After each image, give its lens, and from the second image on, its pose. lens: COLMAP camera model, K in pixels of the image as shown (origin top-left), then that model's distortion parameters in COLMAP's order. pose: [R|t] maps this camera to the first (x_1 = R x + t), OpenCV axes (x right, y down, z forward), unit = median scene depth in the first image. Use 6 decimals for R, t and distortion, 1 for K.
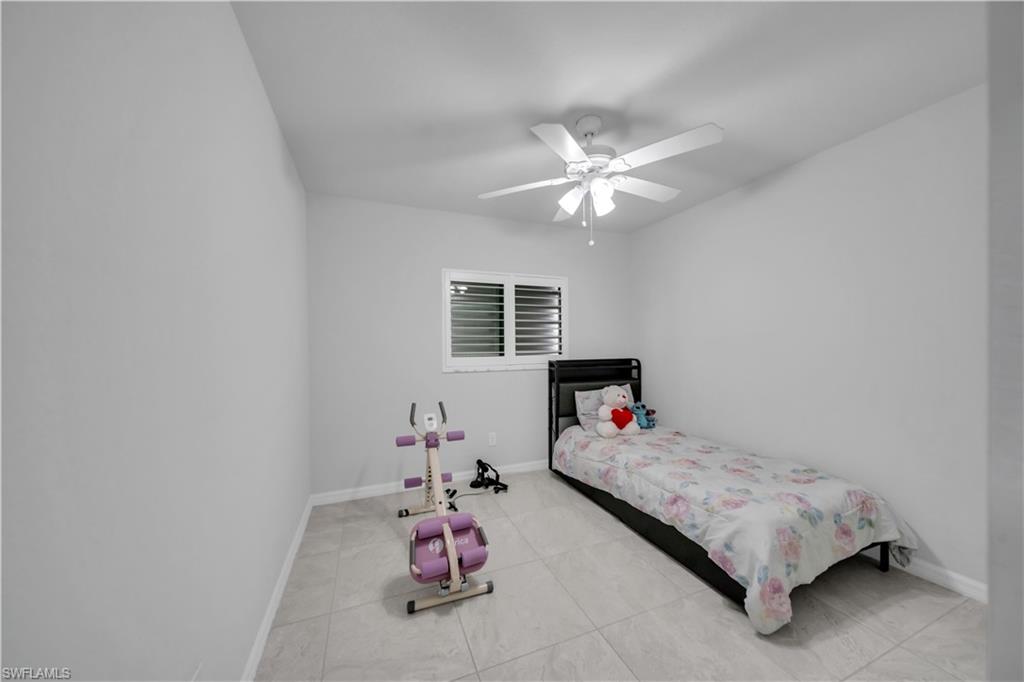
lens RADIAL K [[354.1, 0, 509.9], [0, 354.1, 341.6], [0, 0, 1]] dist [0.002205, -0.001324]
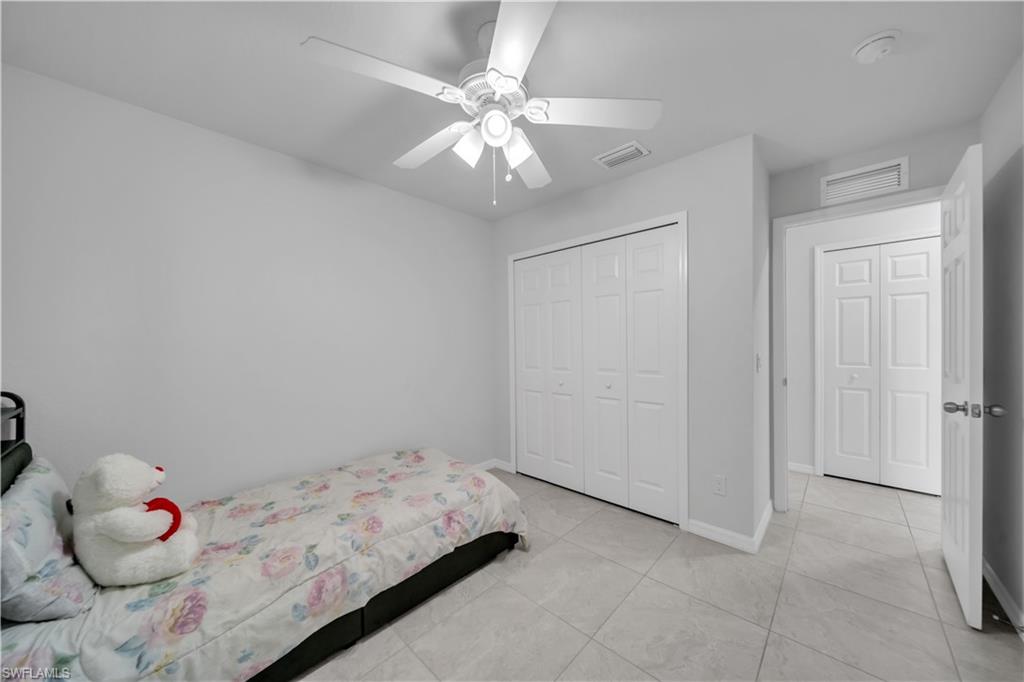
lens RADIAL K [[354.1, 0, 512.3], [0, 354.1, 344.3], [0, 0, 1]] dist [0.002205, -0.001324]
pose [[-0.419963, 0.009644, 0.907490, -0.386966], [0.012207, 0.999913, -0.004977, 0.008635], [-0.907459, 0.008988, -0.420044, 1.126278]]
